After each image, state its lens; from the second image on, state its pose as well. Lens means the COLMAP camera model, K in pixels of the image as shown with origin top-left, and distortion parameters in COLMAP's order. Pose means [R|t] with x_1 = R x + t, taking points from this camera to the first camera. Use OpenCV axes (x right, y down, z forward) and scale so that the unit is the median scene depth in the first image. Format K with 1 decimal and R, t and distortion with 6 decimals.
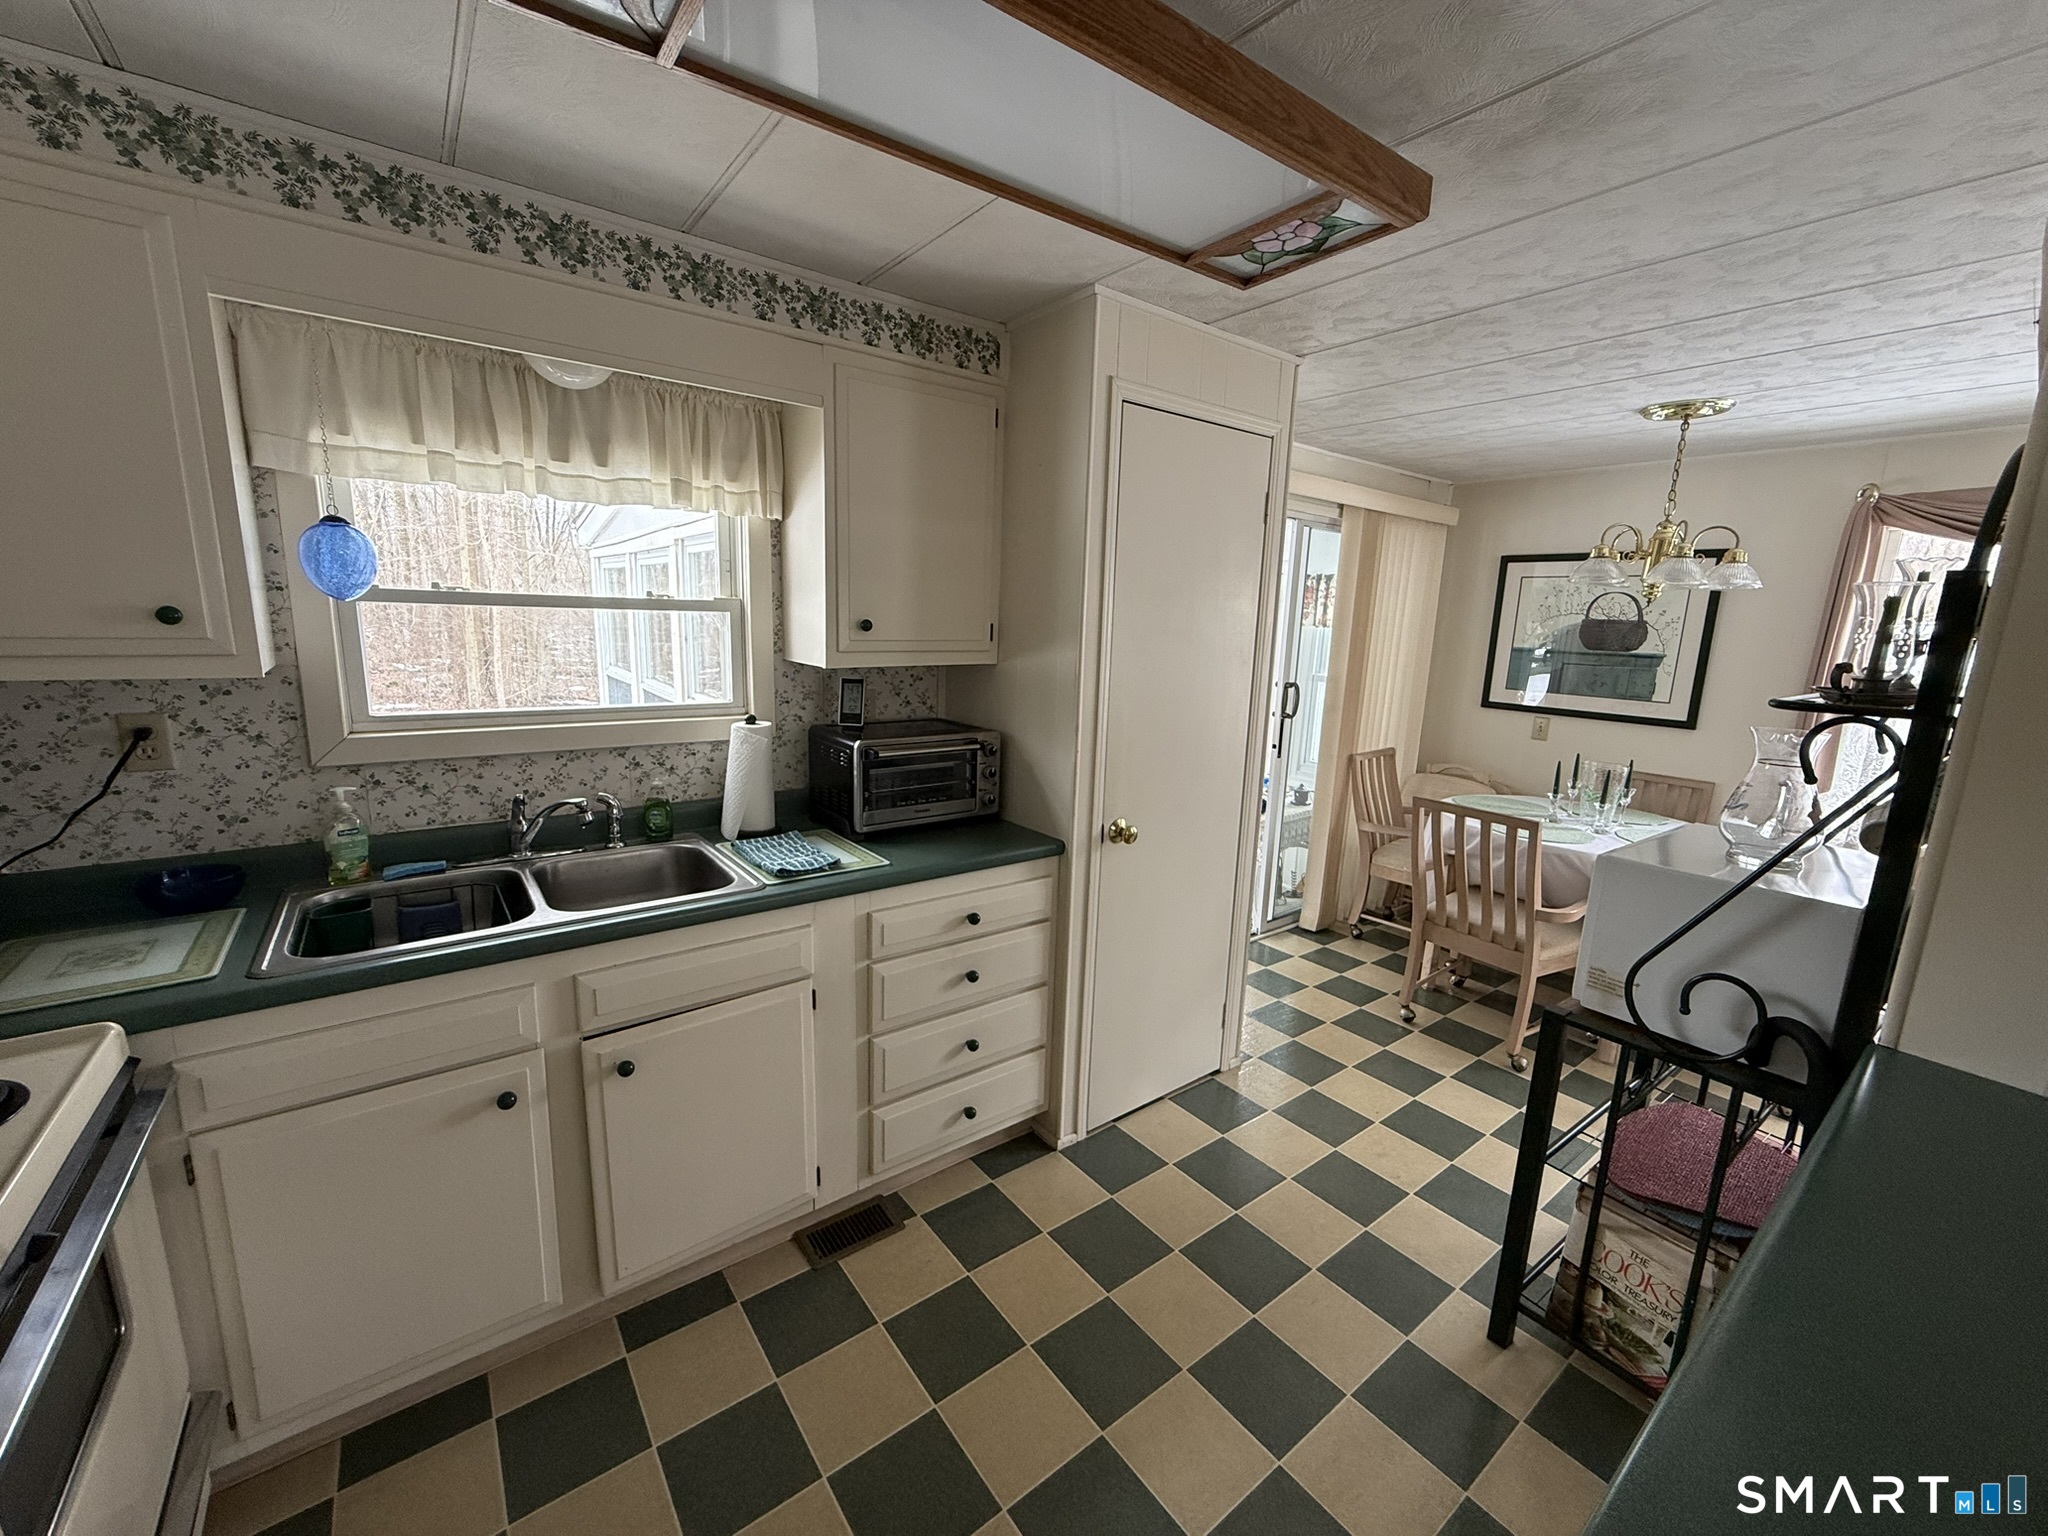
lens RADIAL K [[808.6, 0, 1016.4], [0, 808.6, 766.8], [0, 0, 1]] dist [0.000391, 0.000167]
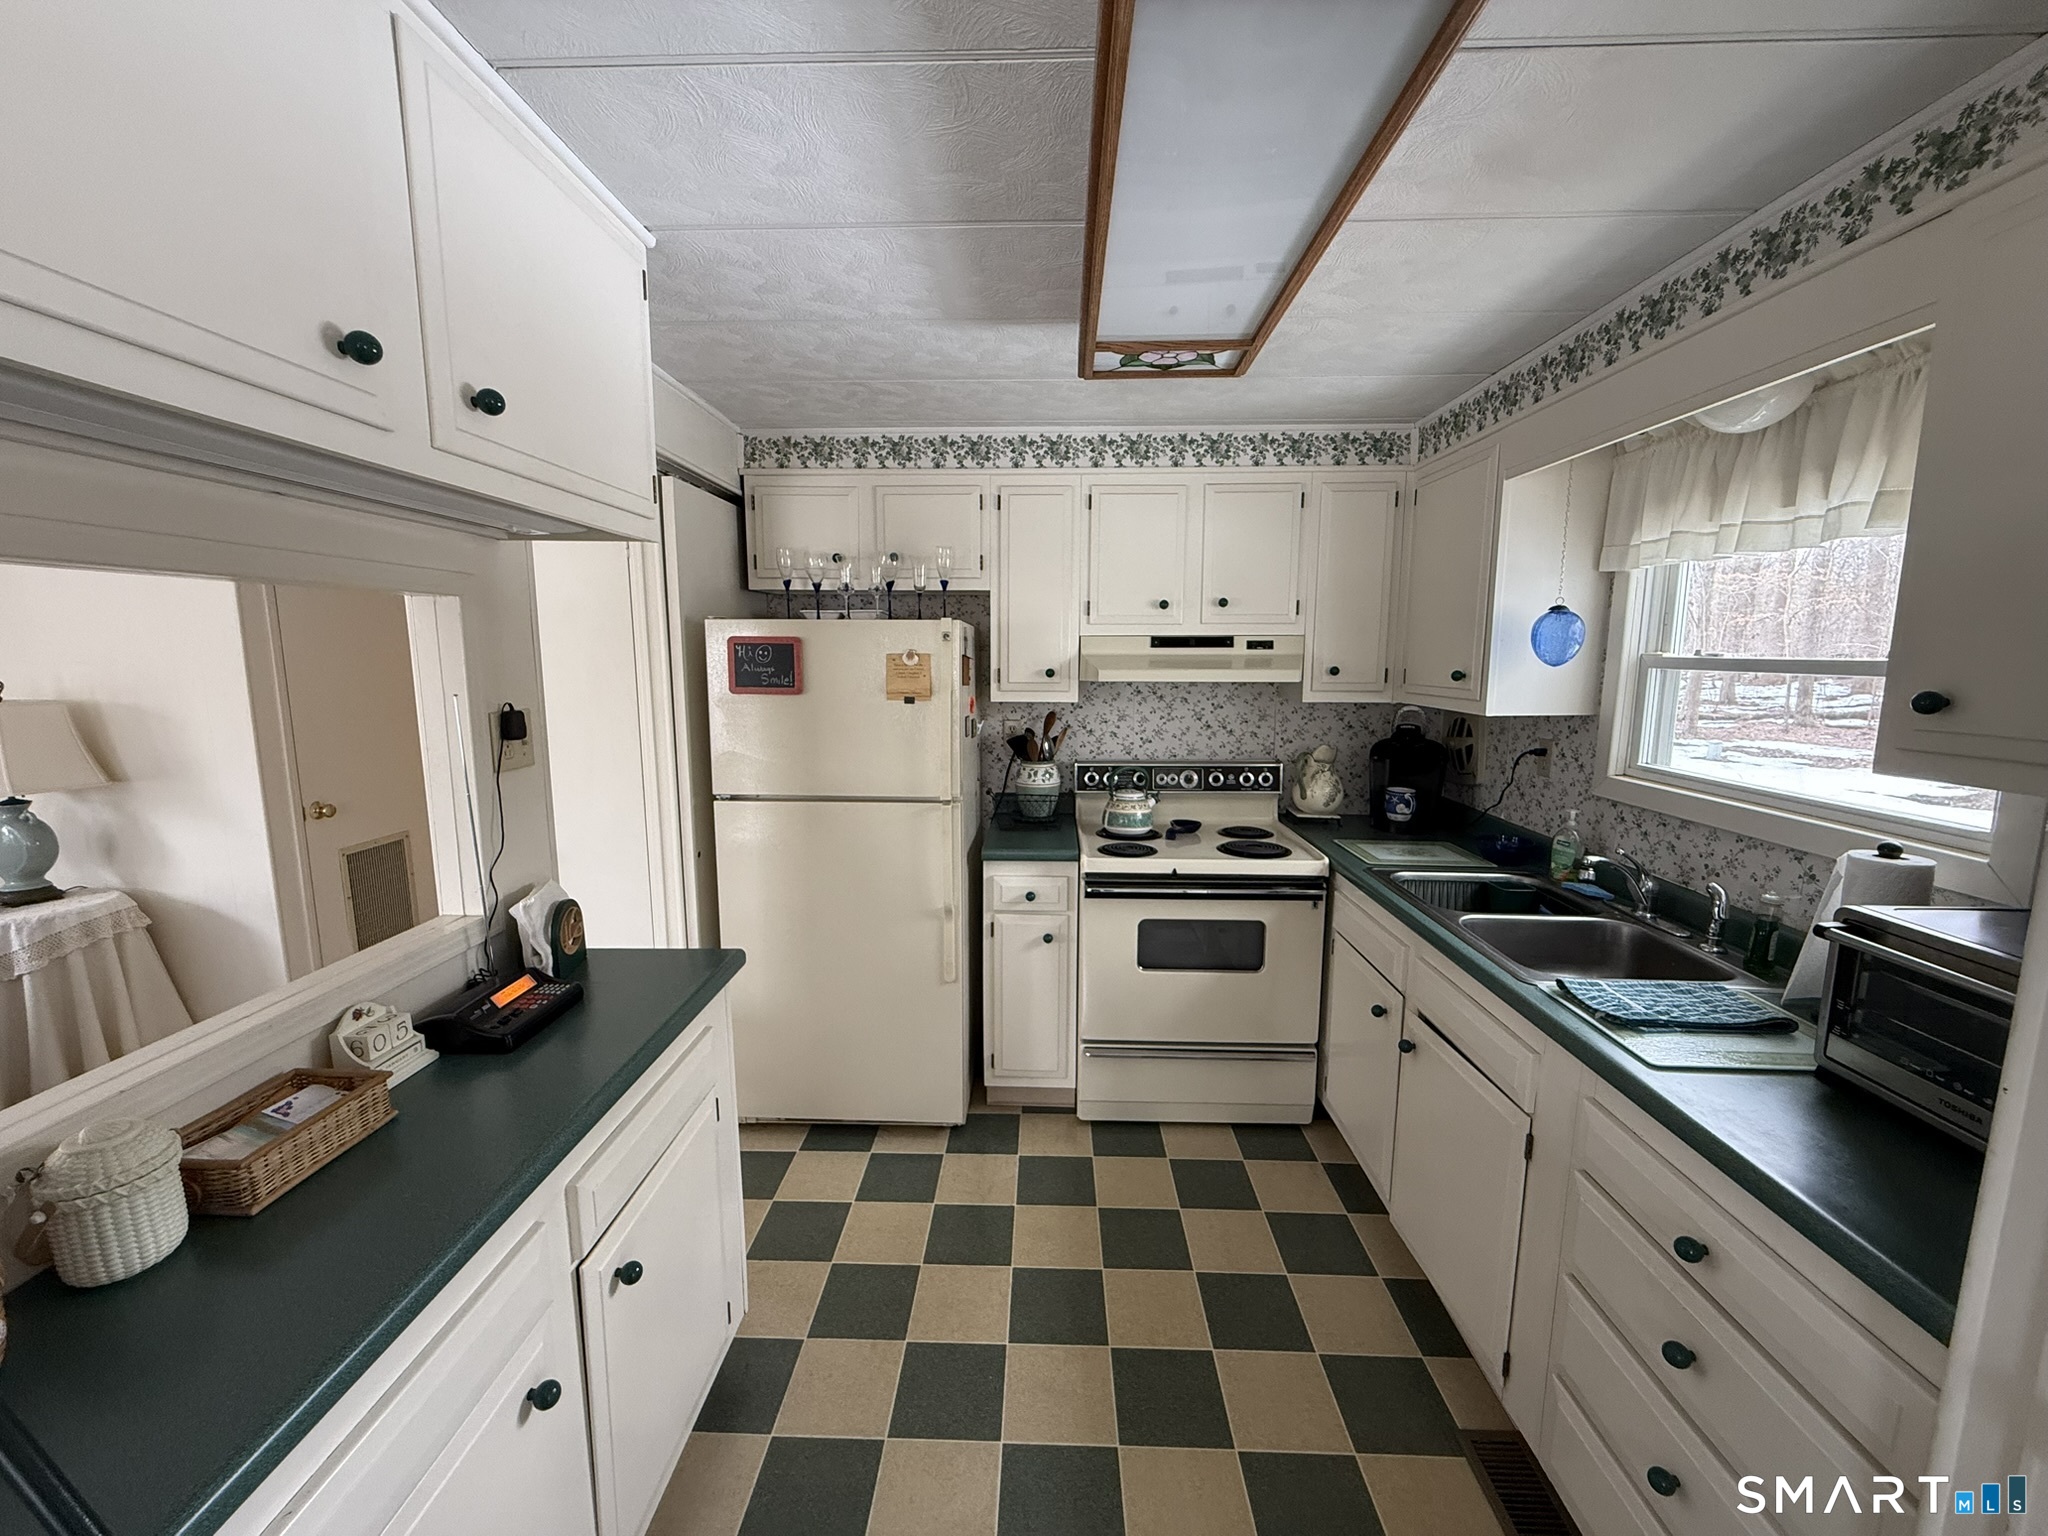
lens RADIAL K [[815.0, 0, 1019.2], [0, 815.0, 768.6], [0, 0, 1]] dist [0.000433, -0.000057]
pose [[-0.625195, 0.081197, -0.776233, 0.675534], [-0.166064, 0.957959, 0.233958, -0.181601], [0.762597, 0.275174, -0.585428, 0.992482]]
